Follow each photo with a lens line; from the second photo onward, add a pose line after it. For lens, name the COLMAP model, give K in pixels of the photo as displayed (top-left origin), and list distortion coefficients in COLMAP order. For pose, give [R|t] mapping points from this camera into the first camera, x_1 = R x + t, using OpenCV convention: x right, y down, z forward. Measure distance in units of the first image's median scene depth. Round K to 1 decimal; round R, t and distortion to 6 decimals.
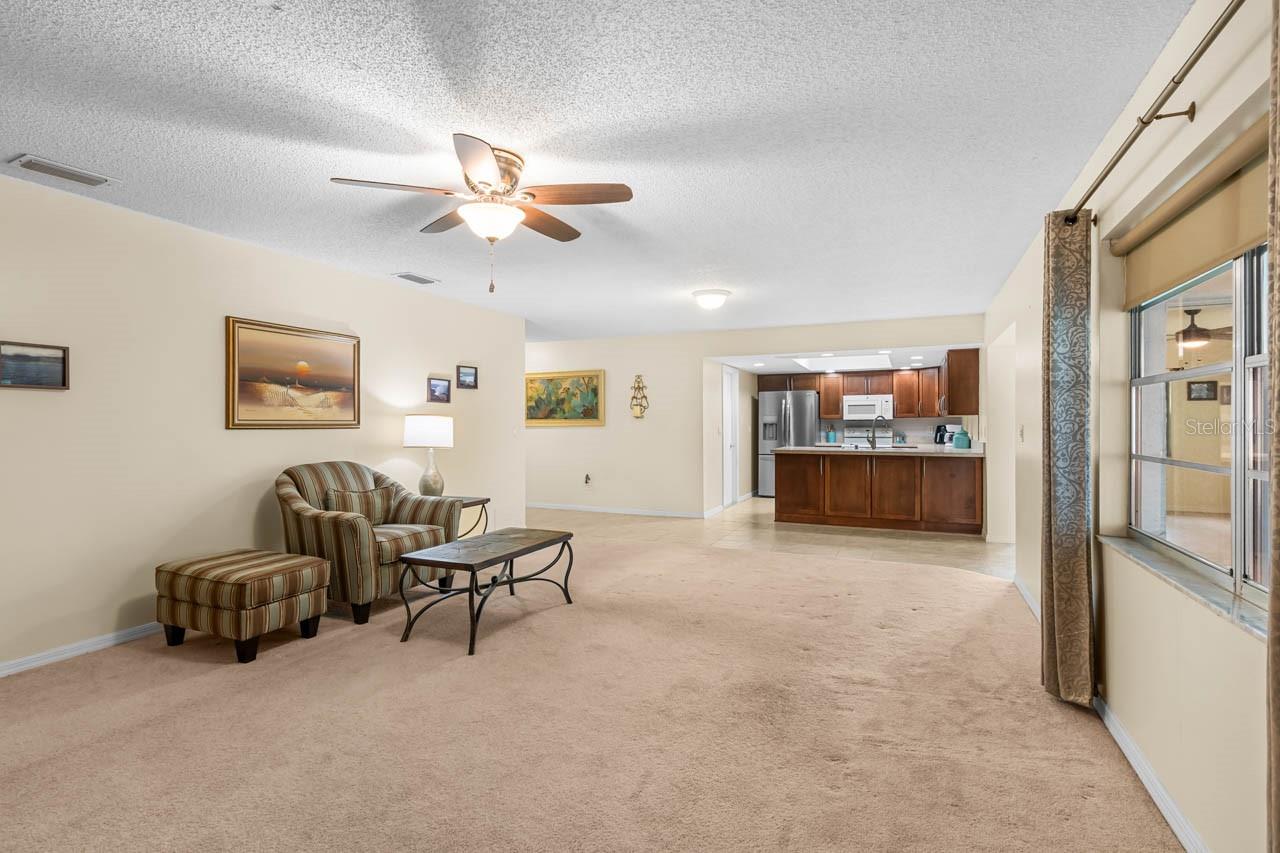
lens RADIAL K [[599.0, 0, 644.6], [0, 599.0, 424.9], [0, 0, 1]] dist [0.002225, -0.000706]
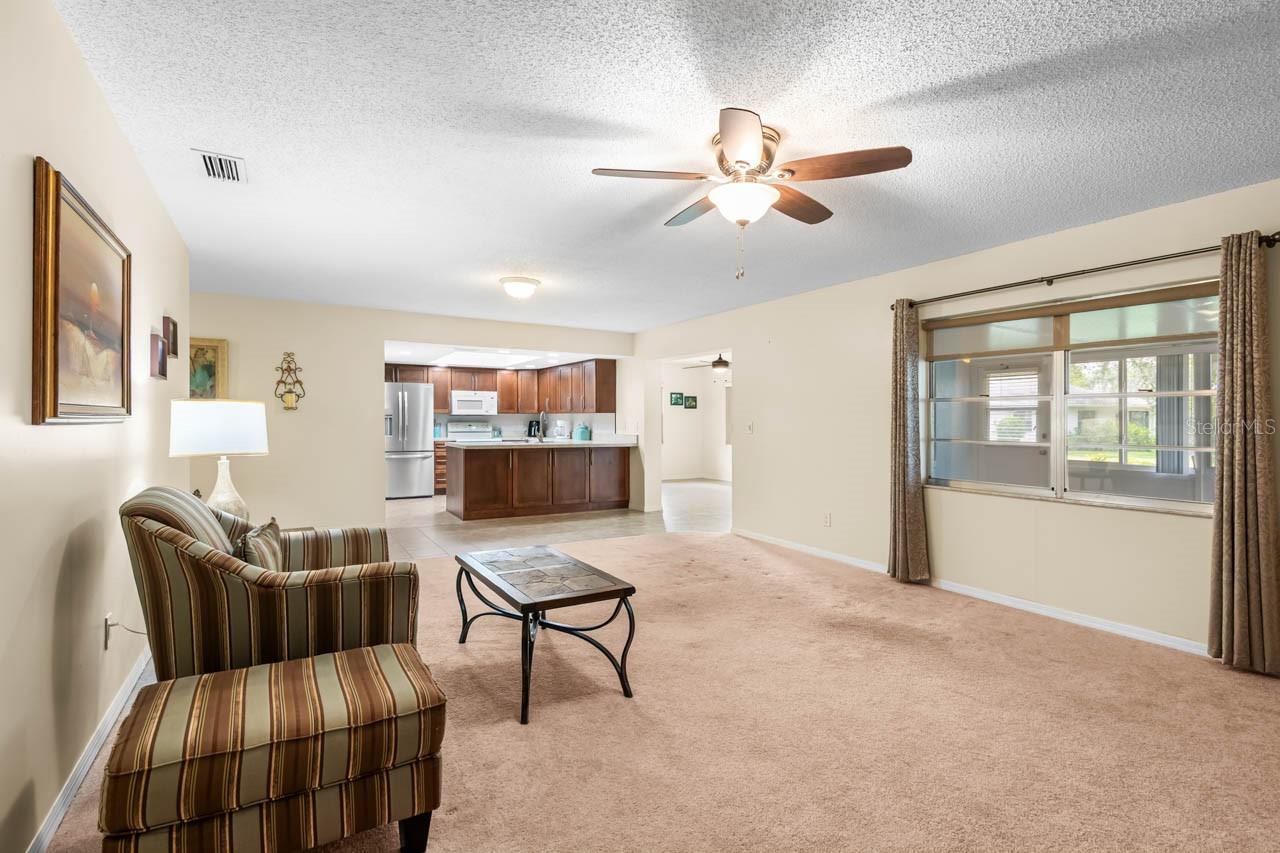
lens RADIAL K [[599.0, 0, 646.8], [0, 599.0, 427.8], [0, 0, 1]] dist [0.002225, -0.000706]
pose [[0.591276, -0.004106, 0.806459, -0.338021], [-0.006791, 0.999926, 0.010070, 0.001318], [-0.806441, -0.011431, 0.591205, 0.177881]]
